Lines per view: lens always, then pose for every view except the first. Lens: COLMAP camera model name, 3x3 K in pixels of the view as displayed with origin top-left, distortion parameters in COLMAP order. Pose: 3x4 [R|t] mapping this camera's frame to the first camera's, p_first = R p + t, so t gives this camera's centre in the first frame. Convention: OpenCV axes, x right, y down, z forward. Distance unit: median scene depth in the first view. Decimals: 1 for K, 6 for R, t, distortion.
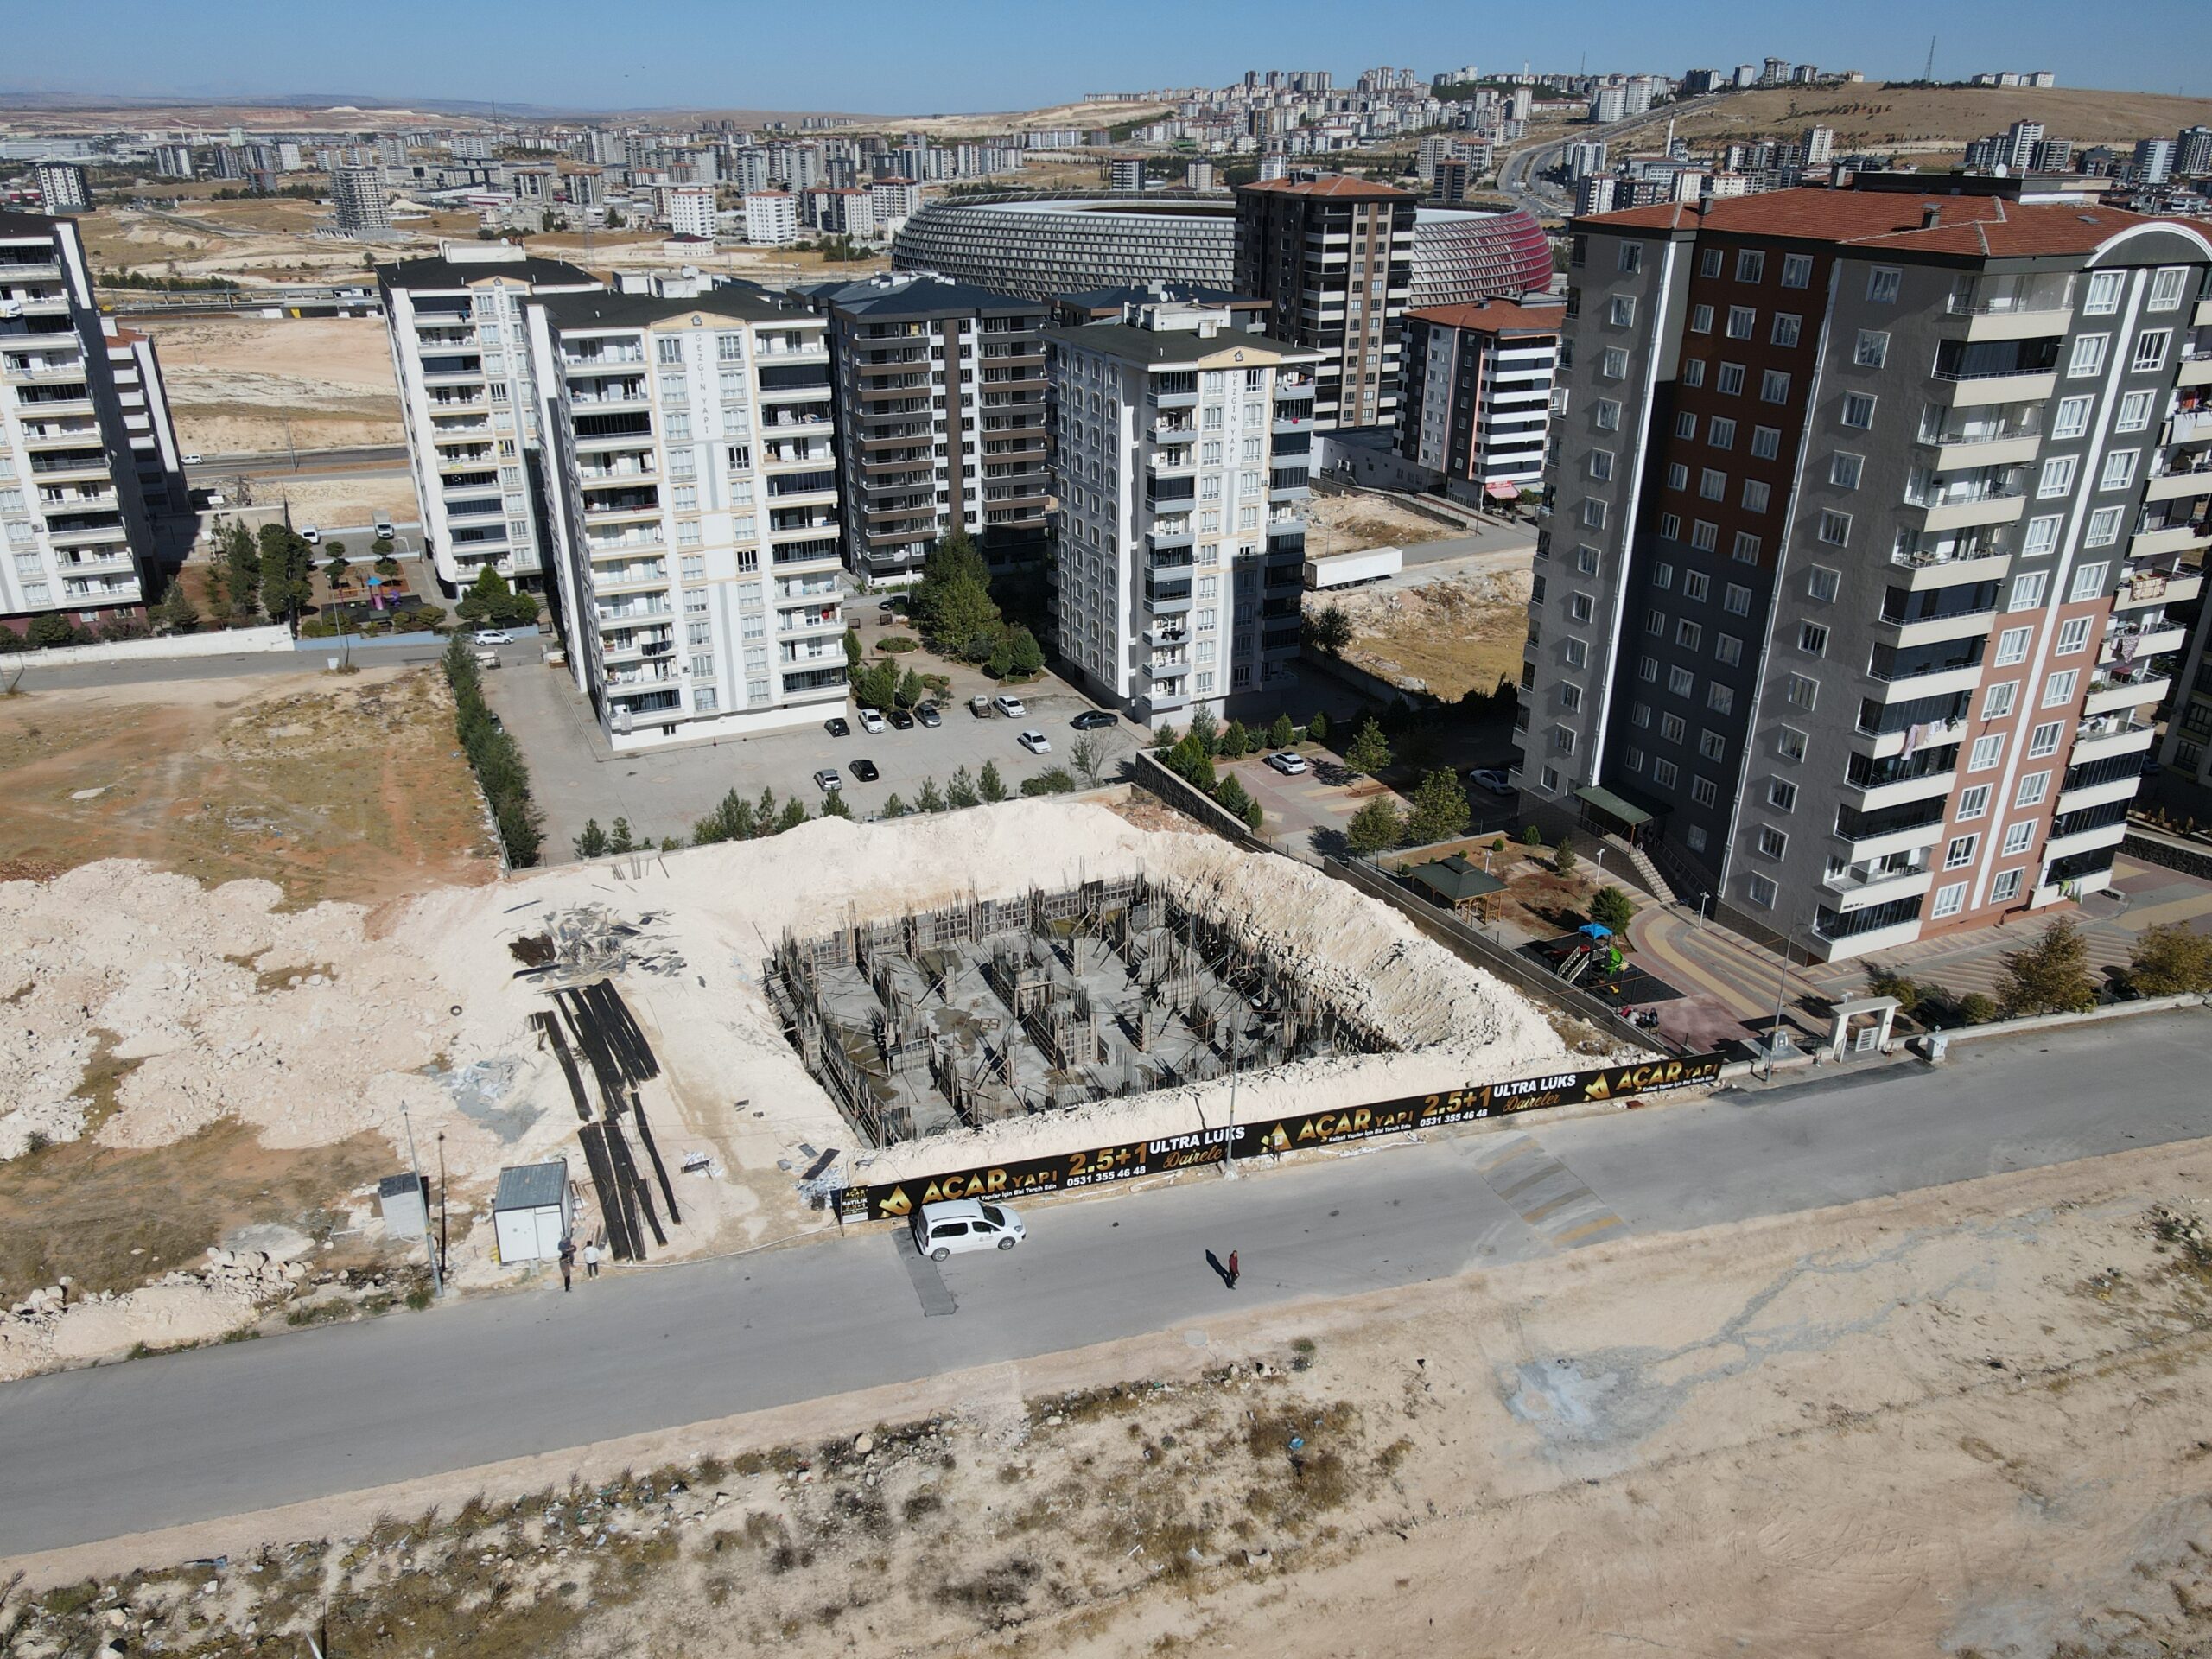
lens RADIAL K [[1610.6, 0, 1111.0], [0, 1610.6, 833.9], [0, 0, 1]] dist [0.013813, 0.011338]
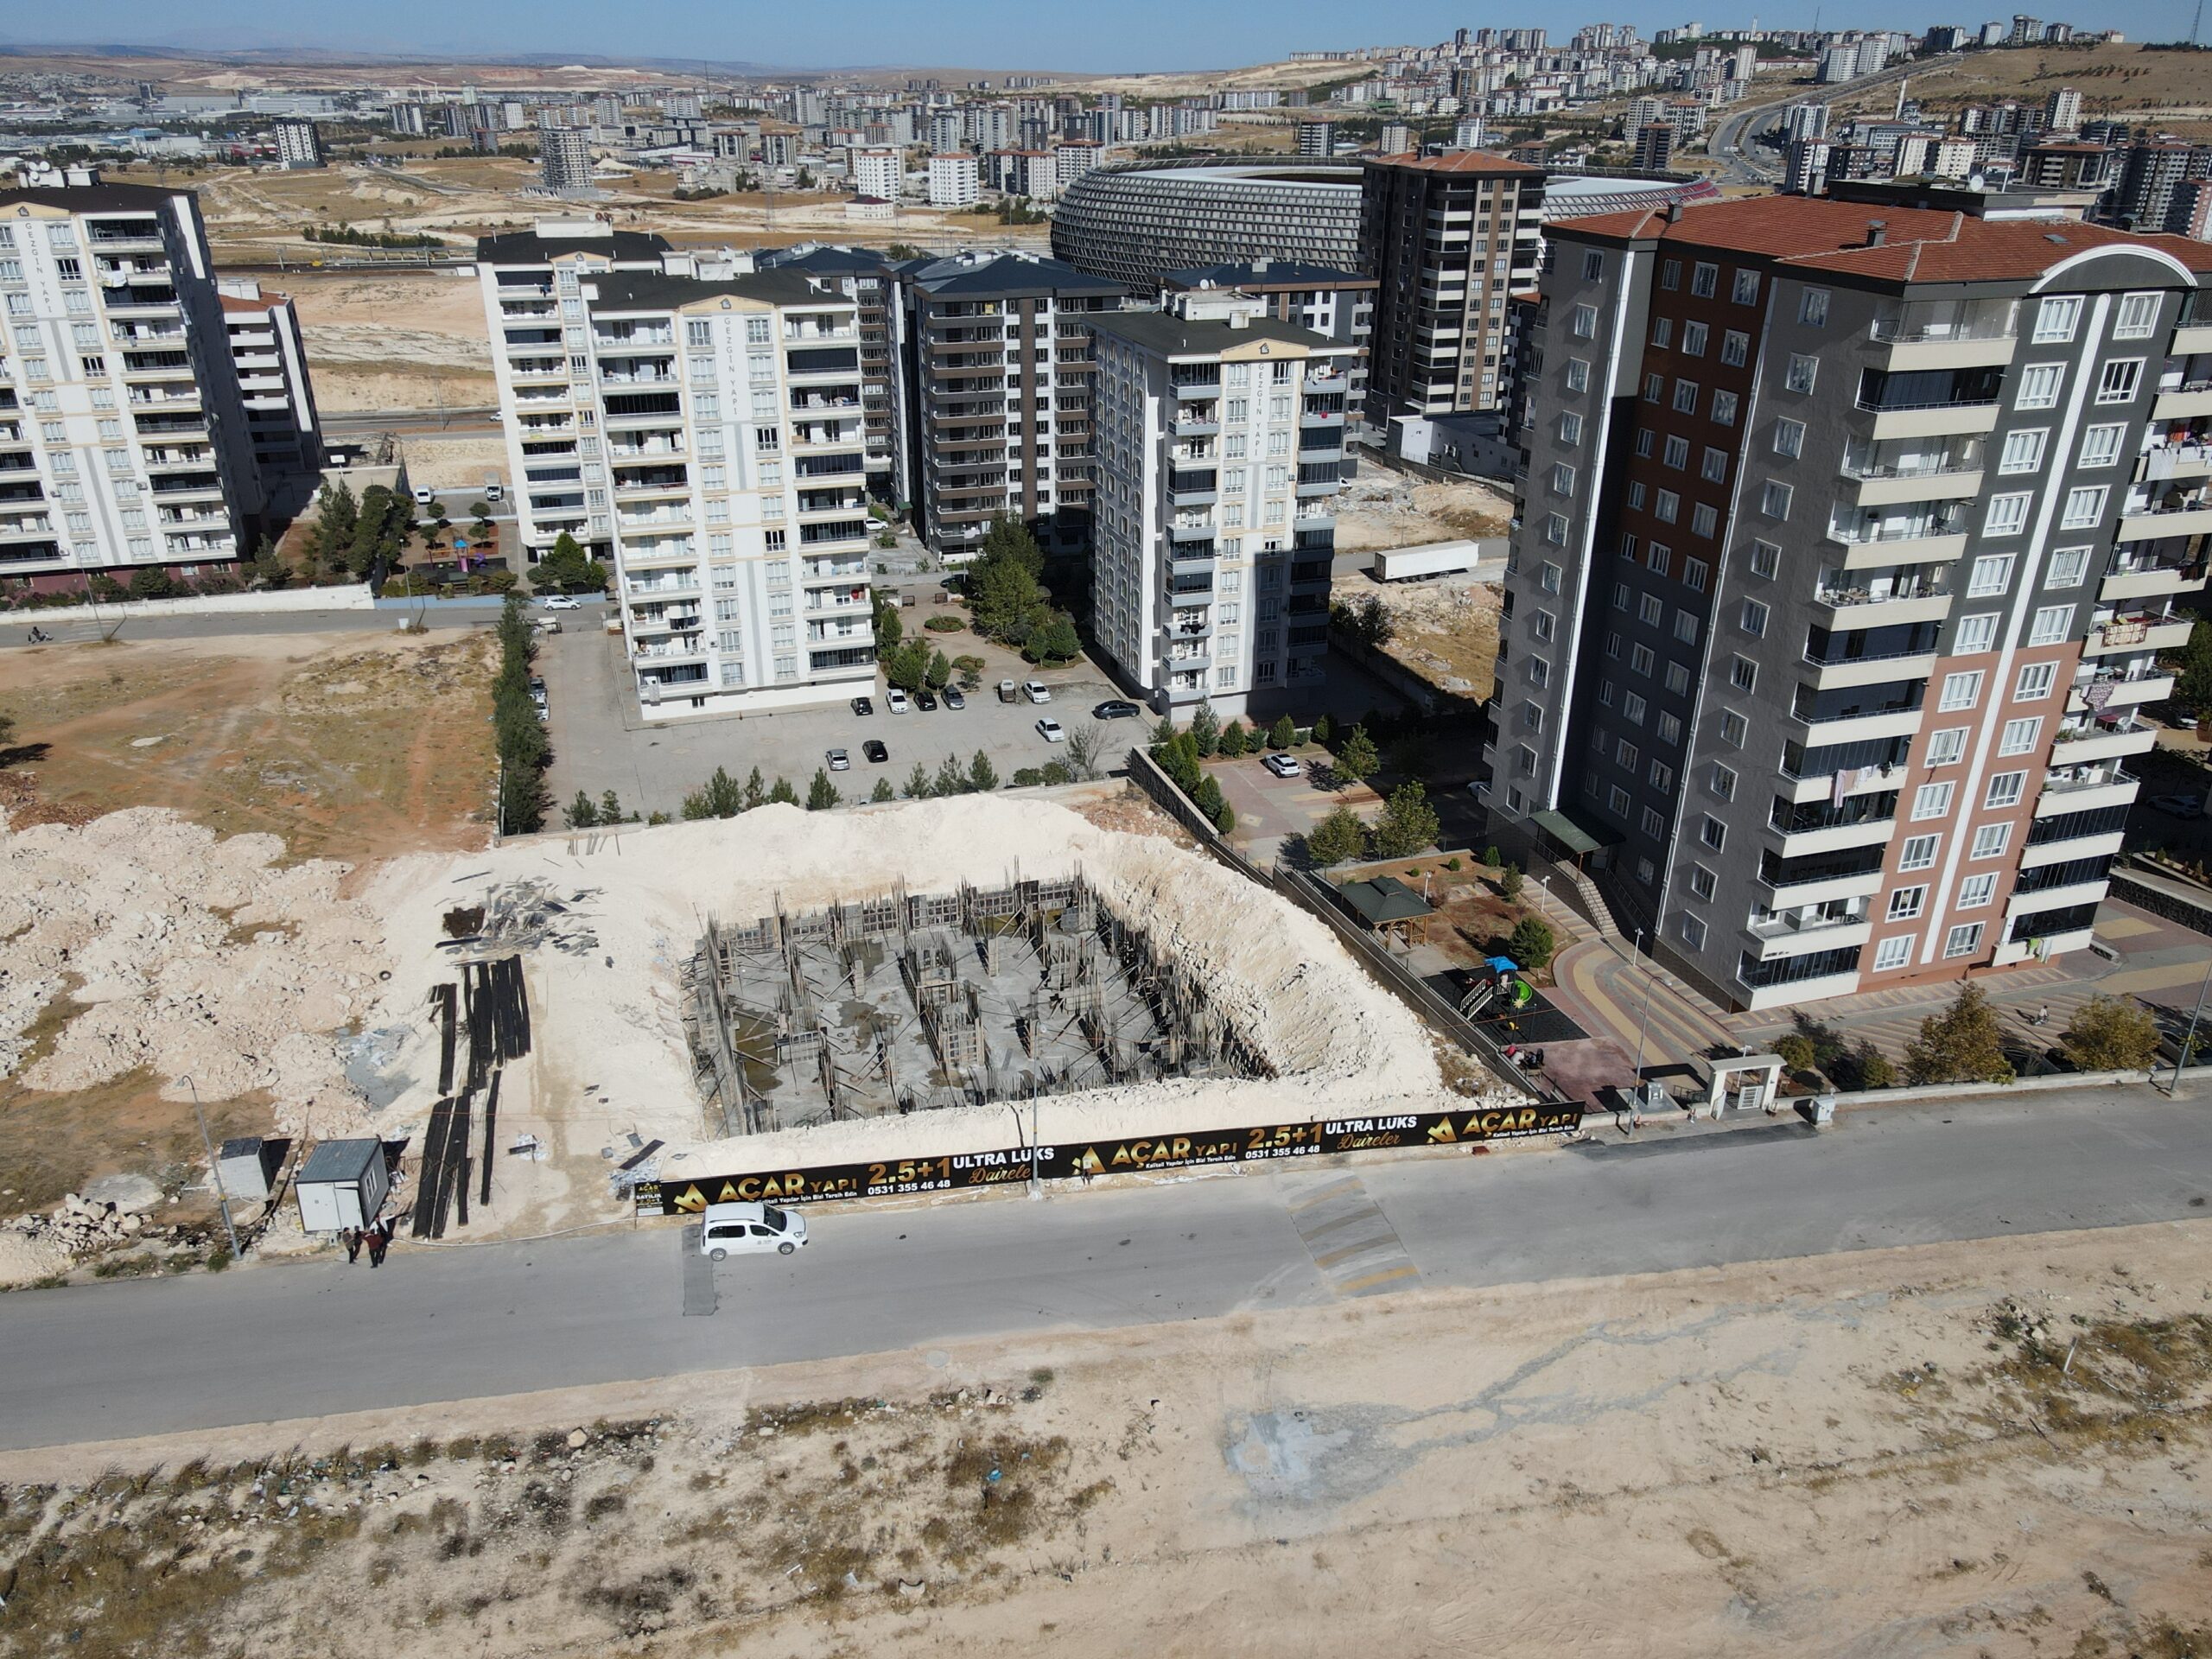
lens RADIAL K [[1610.6, 0, 1111.7], [0, 1610.6, 833.6], [0, 0, 1]] dist [0.013813, 0.011338]
pose [[0.993174, 0.051536, -0.104641, 0.138335], [-0.049325, 0.998504, 0.023609, -0.025137], [0.105701, -0.018286, 0.994230, 0.007092]]
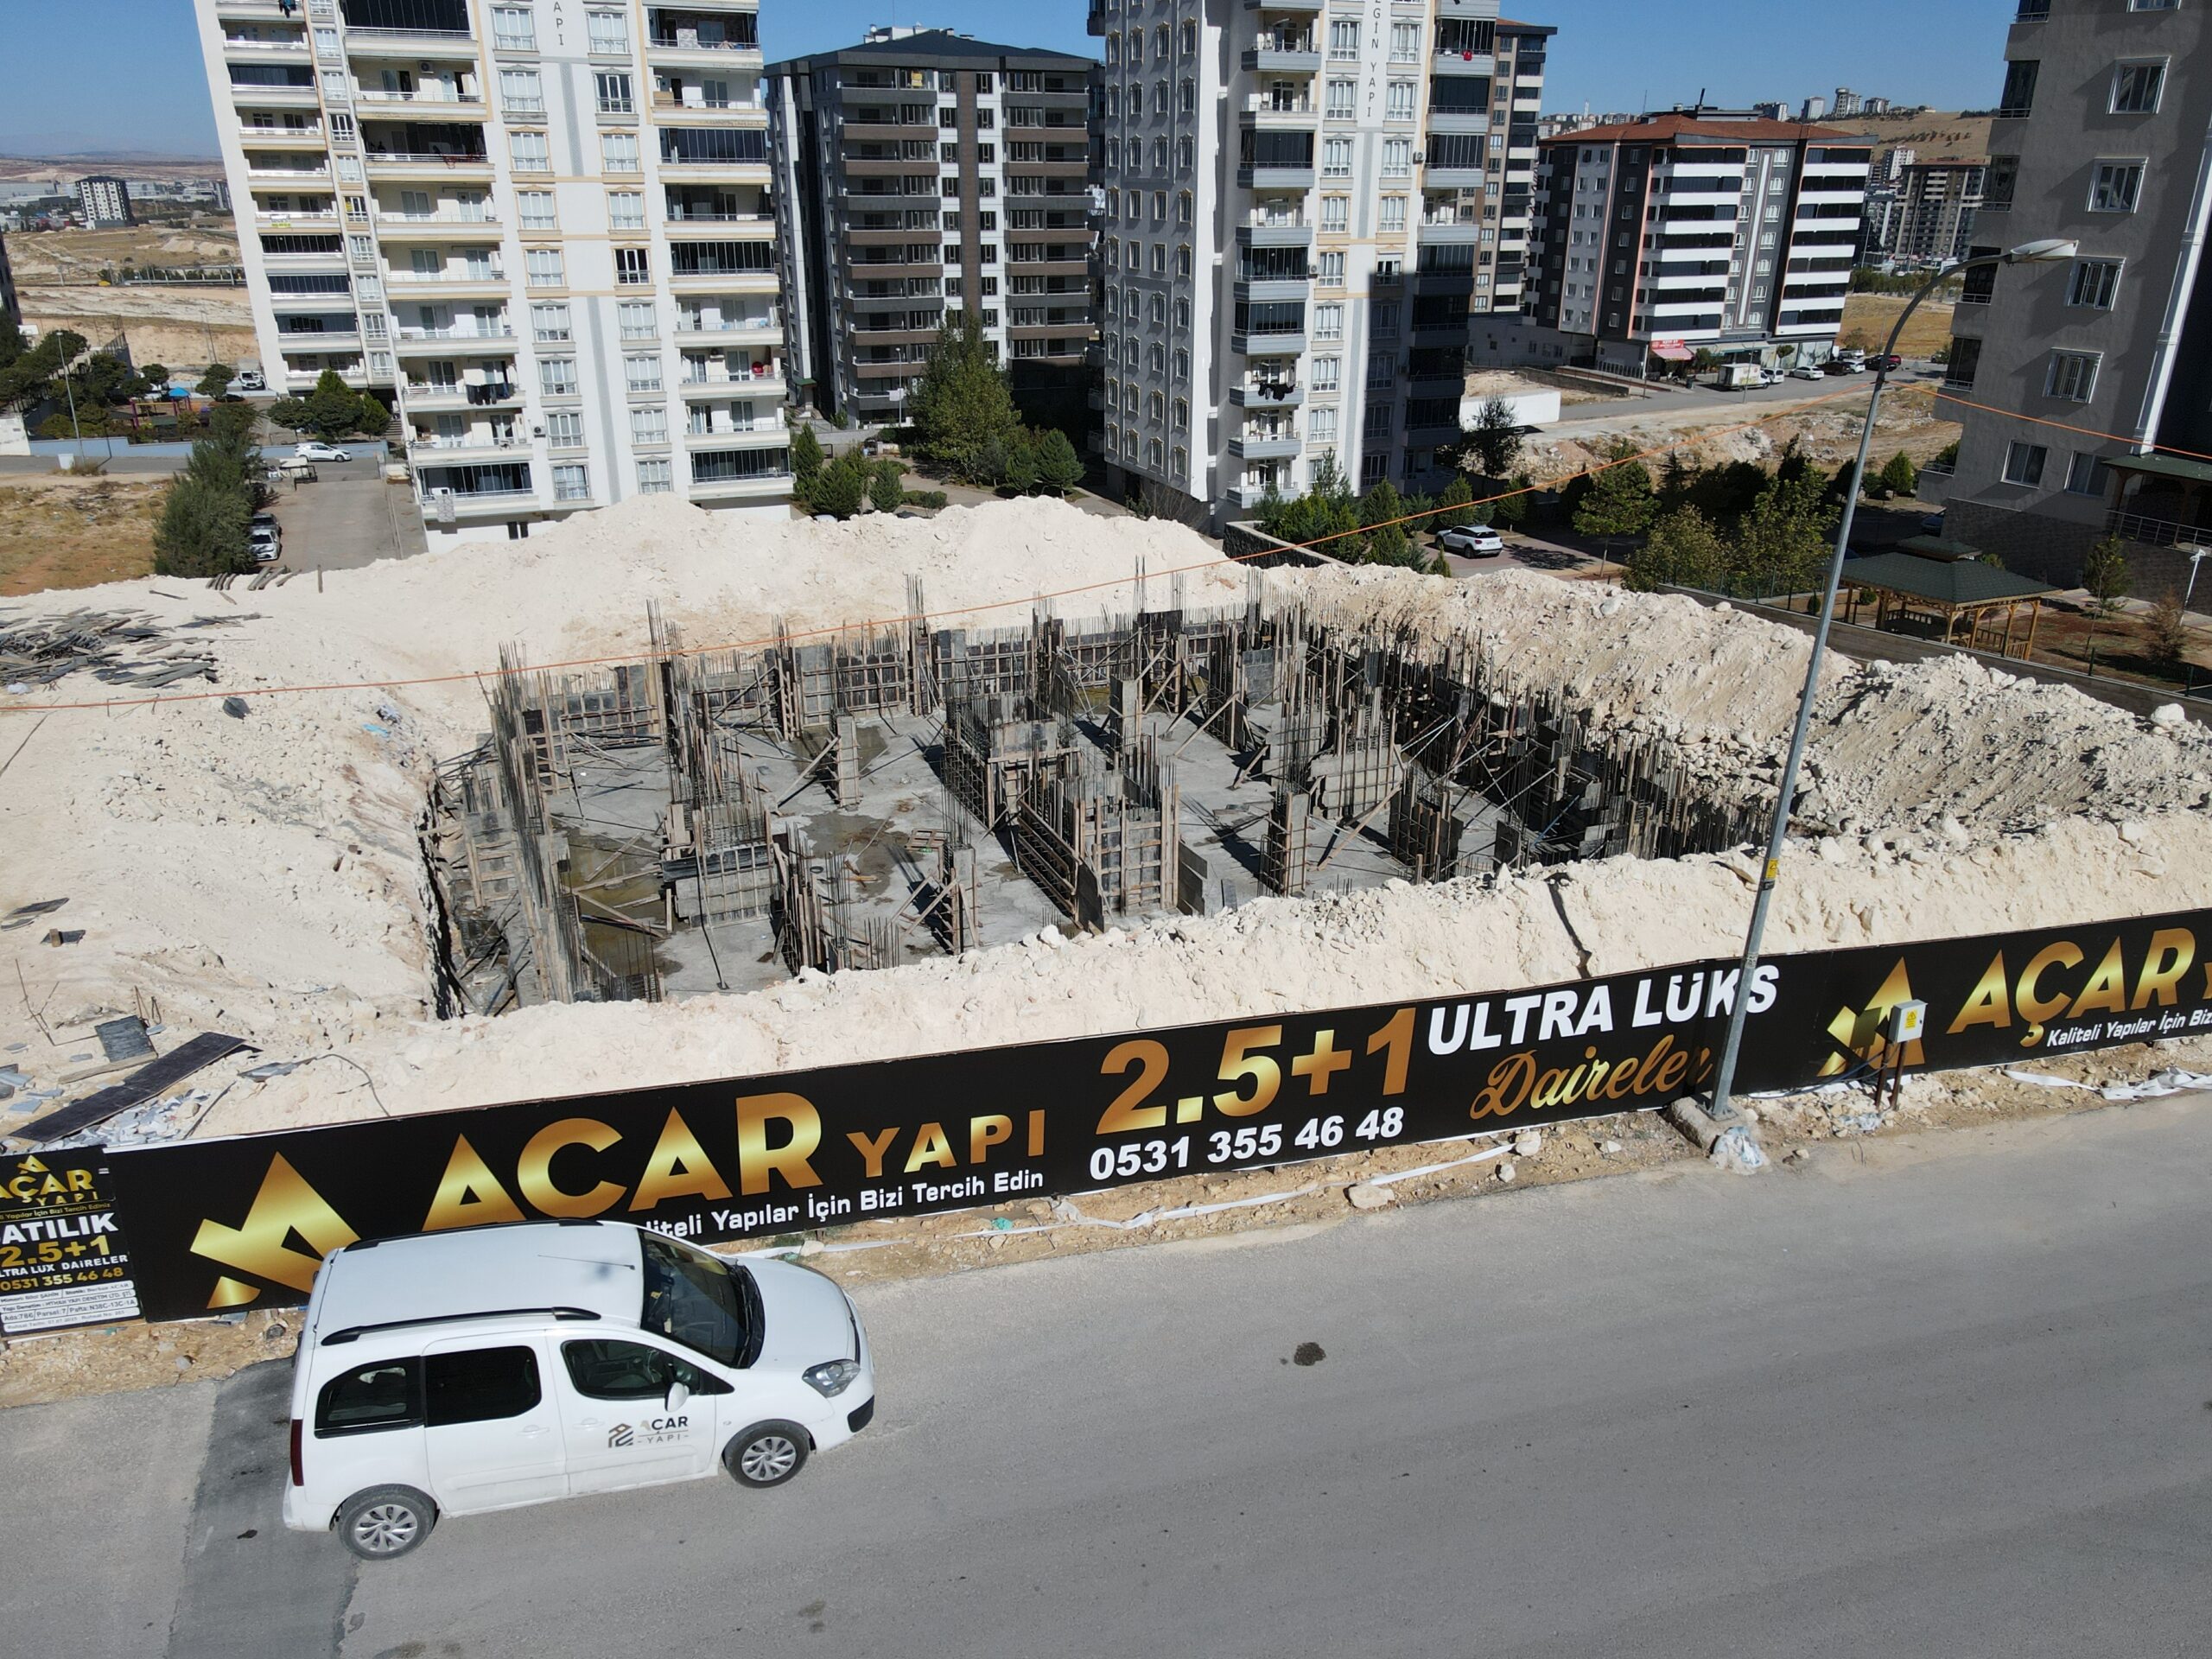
lens RADIAL K [[1610.6, 0, 1112.5], [0, 1610.6, 833.5], [0, 0, 1]] dist [0.013813, 0.011338]
pose [[0.999549, 0.009956, -0.028339, -0.010998], [-0.010829, 0.999466, -0.030832, 0.109788], [0.028017, 0.031125, 0.999123, 0.478062]]
